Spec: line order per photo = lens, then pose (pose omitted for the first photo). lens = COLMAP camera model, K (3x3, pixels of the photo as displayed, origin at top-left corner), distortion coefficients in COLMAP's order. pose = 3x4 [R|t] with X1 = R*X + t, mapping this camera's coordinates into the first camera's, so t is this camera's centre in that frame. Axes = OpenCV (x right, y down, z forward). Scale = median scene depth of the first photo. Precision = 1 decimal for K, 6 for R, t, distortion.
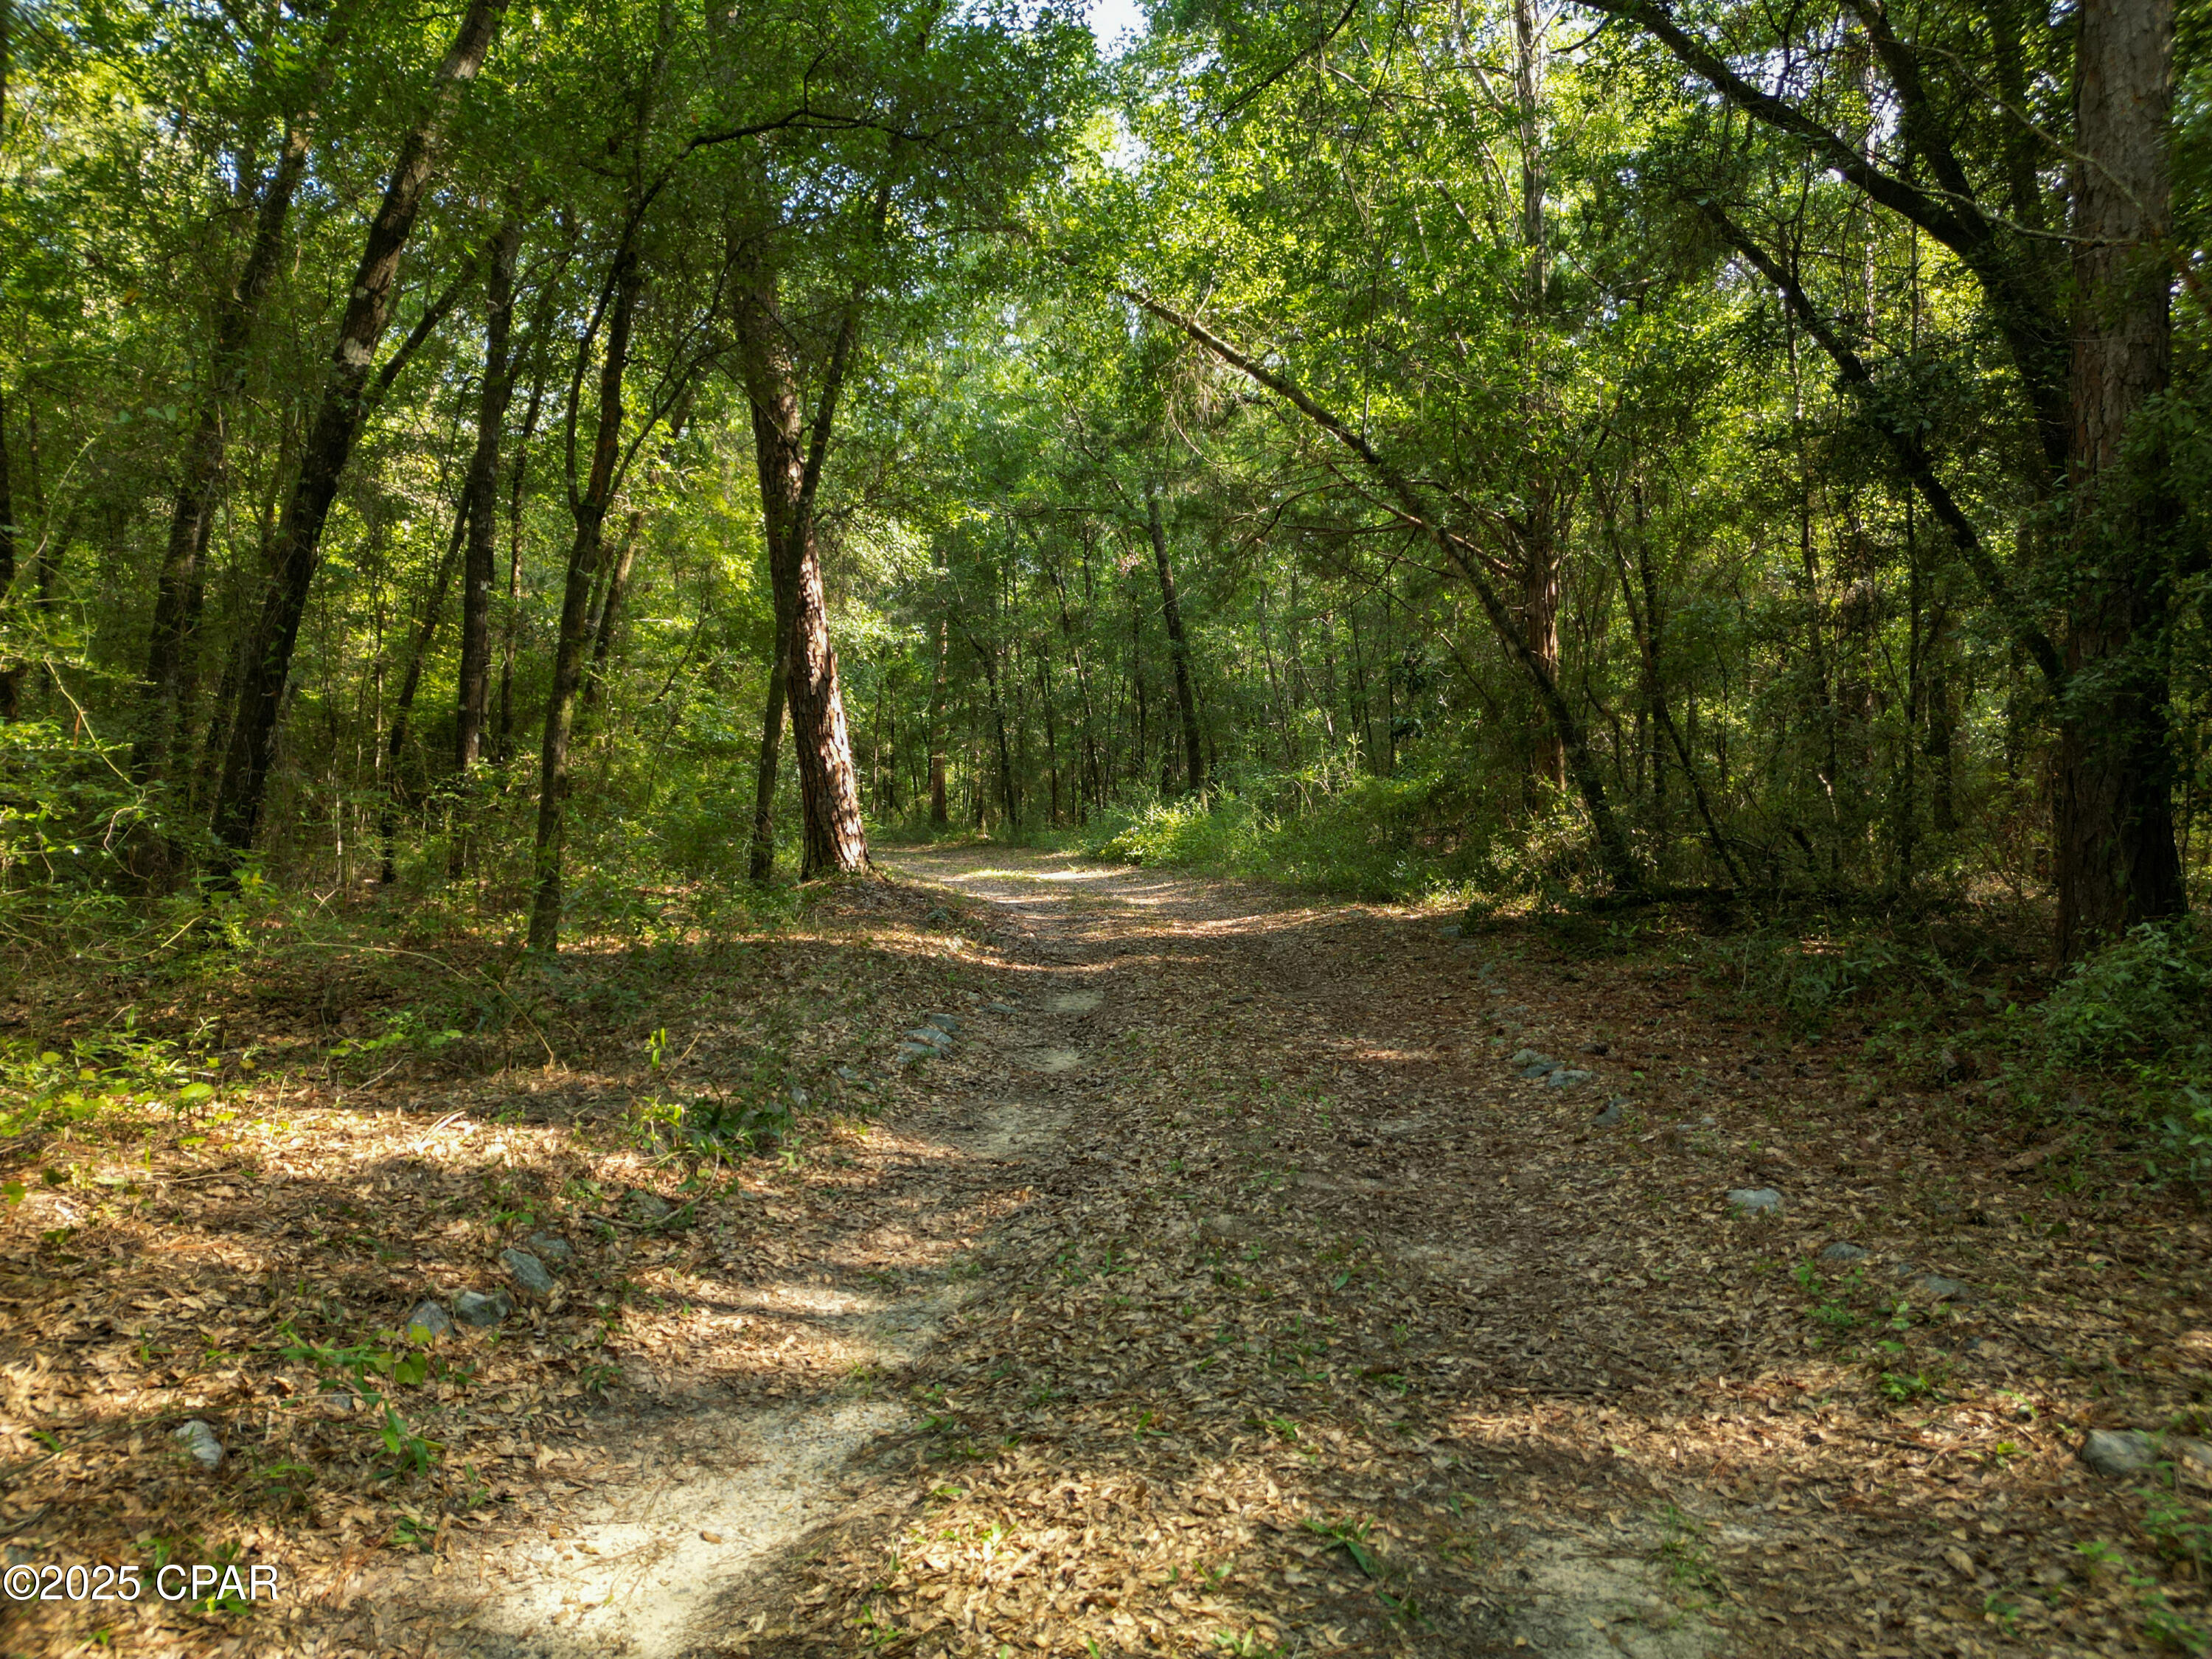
lens RADIAL K [[1557.0, 0, 1106.0], [0, 1557.0, 827.4], [0, 0, 1]] dist [-0.000002, 0.000000]
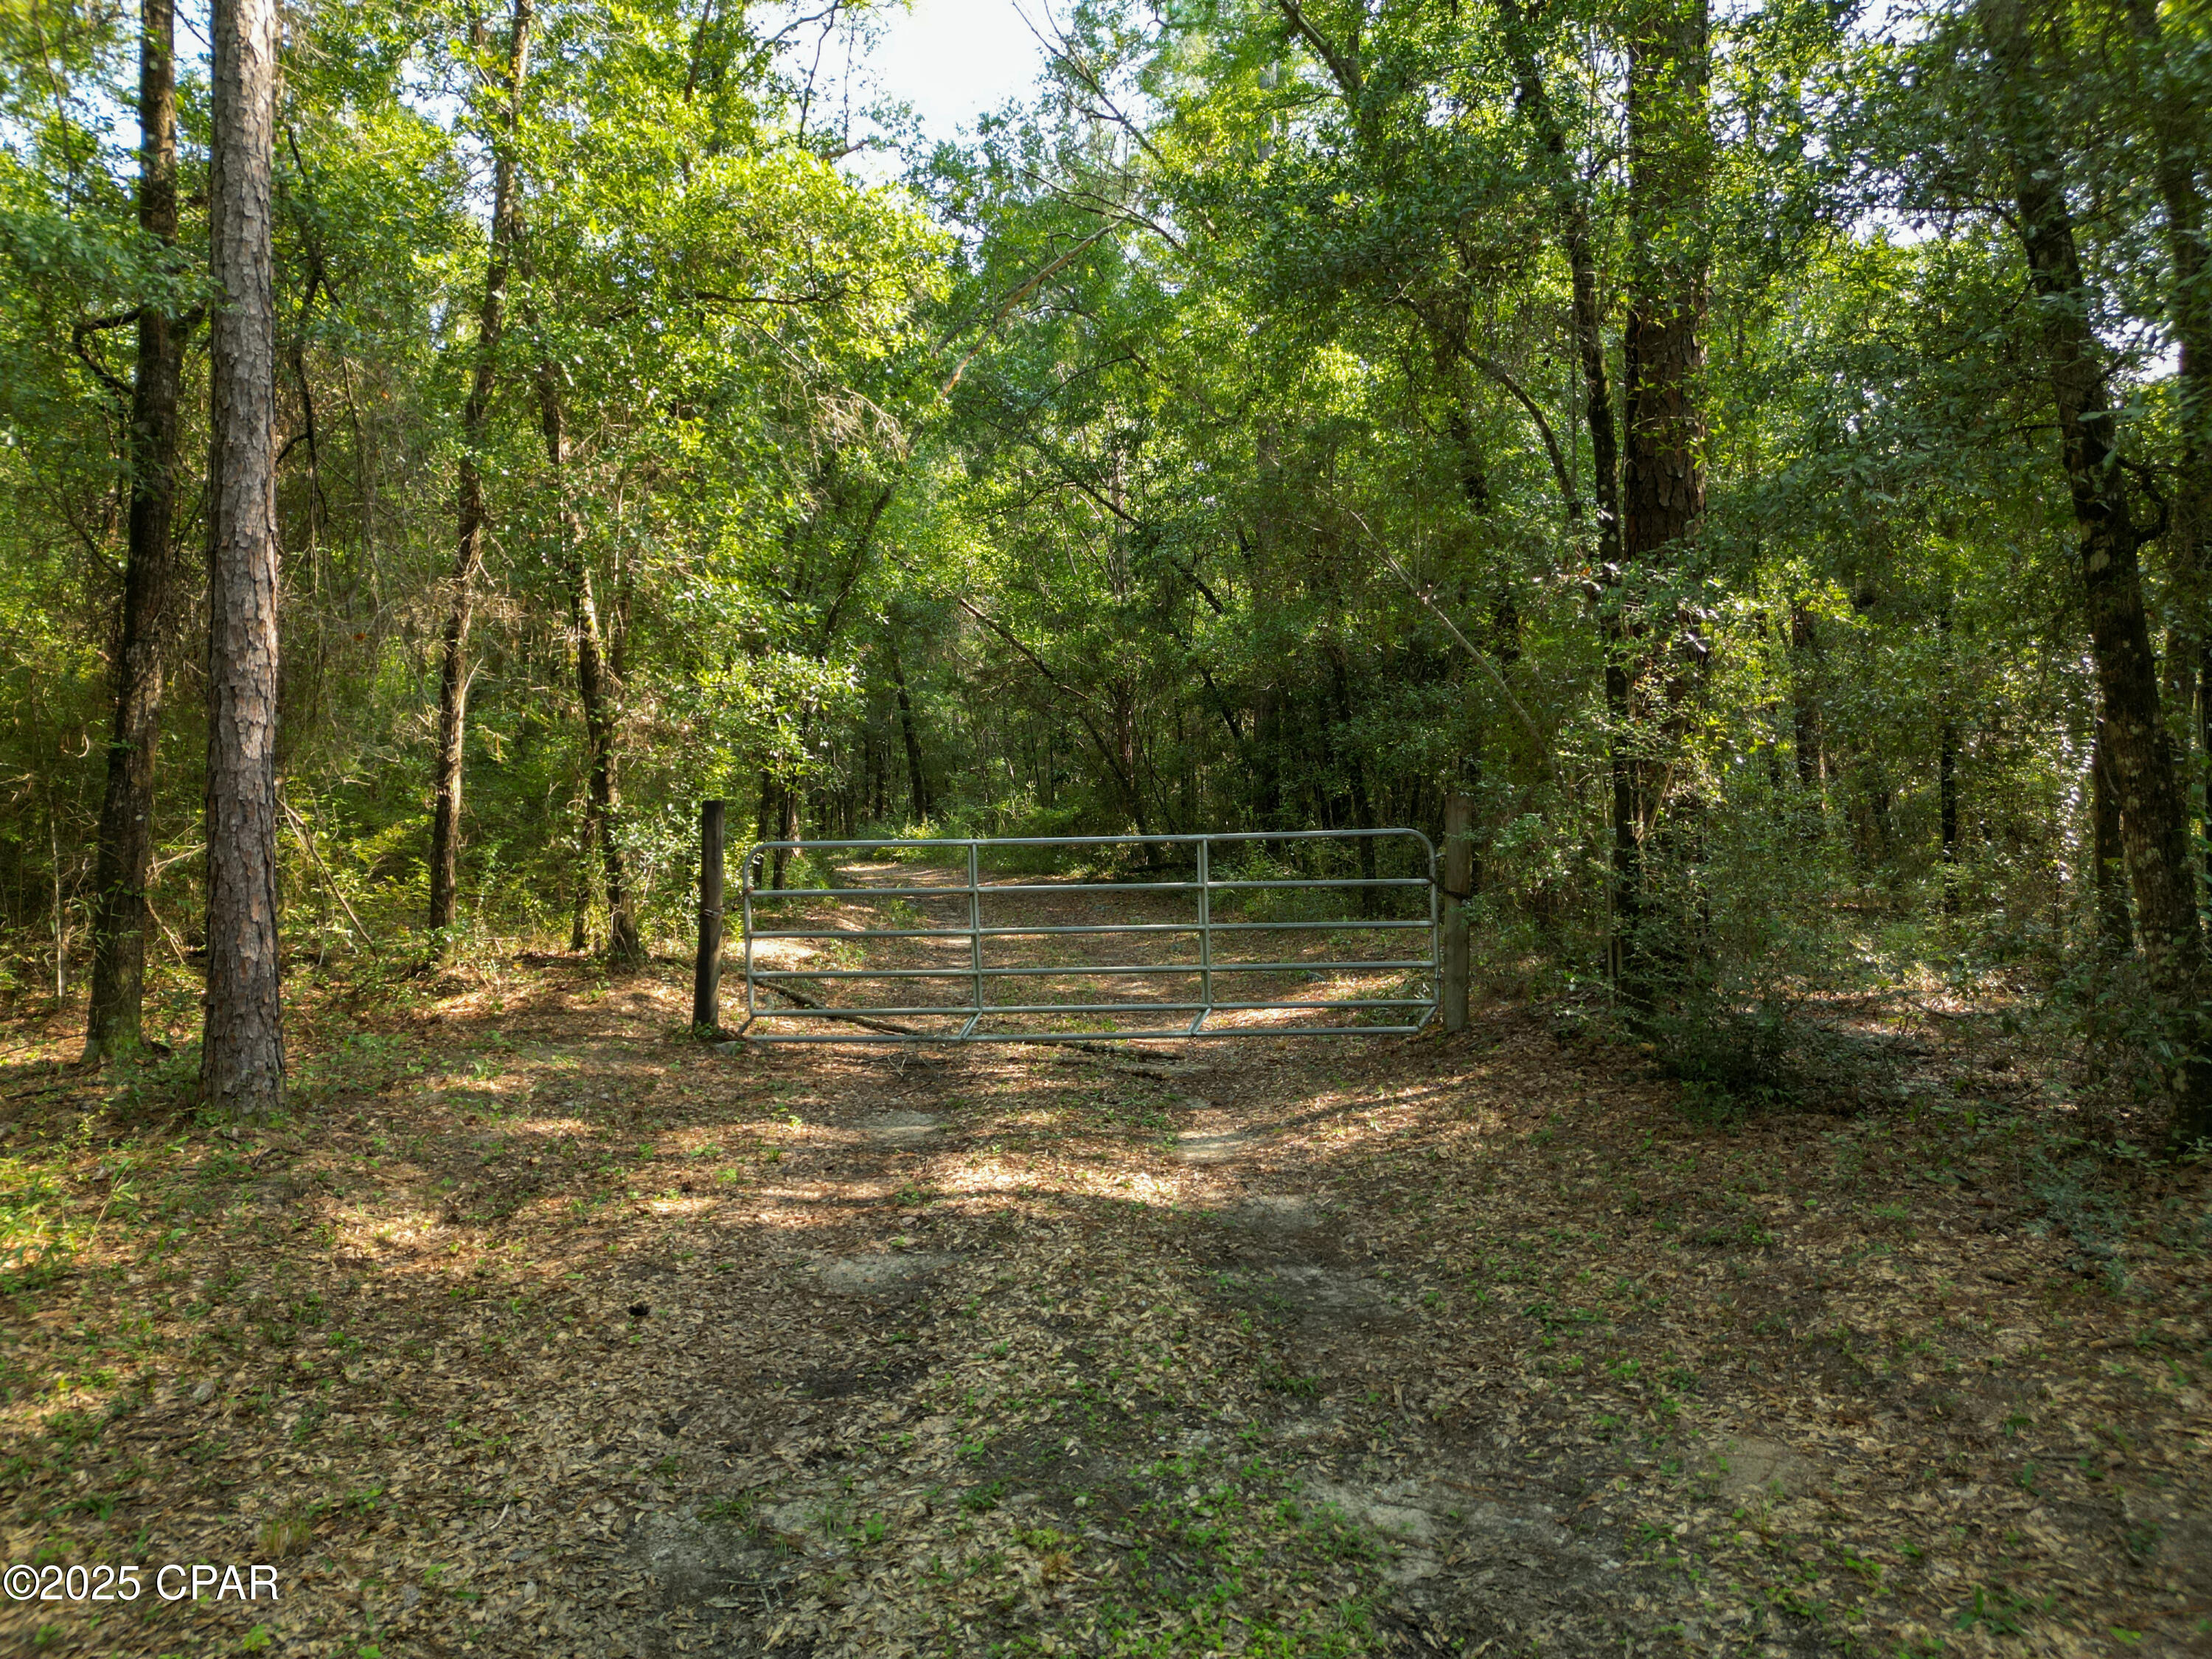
lens RADIAL K [[1557.0, 0, 1106.0], [0, 1557.0, 830.6], [0, 0, 1]] dist [-0.000002, 0.000000]
pose [[0.976311, -0.001710, 0.216364, -0.118244], [0.003394, 0.999967, -0.007411, 0.004026], [-0.216344, 0.007970, 0.976285, -0.619430]]
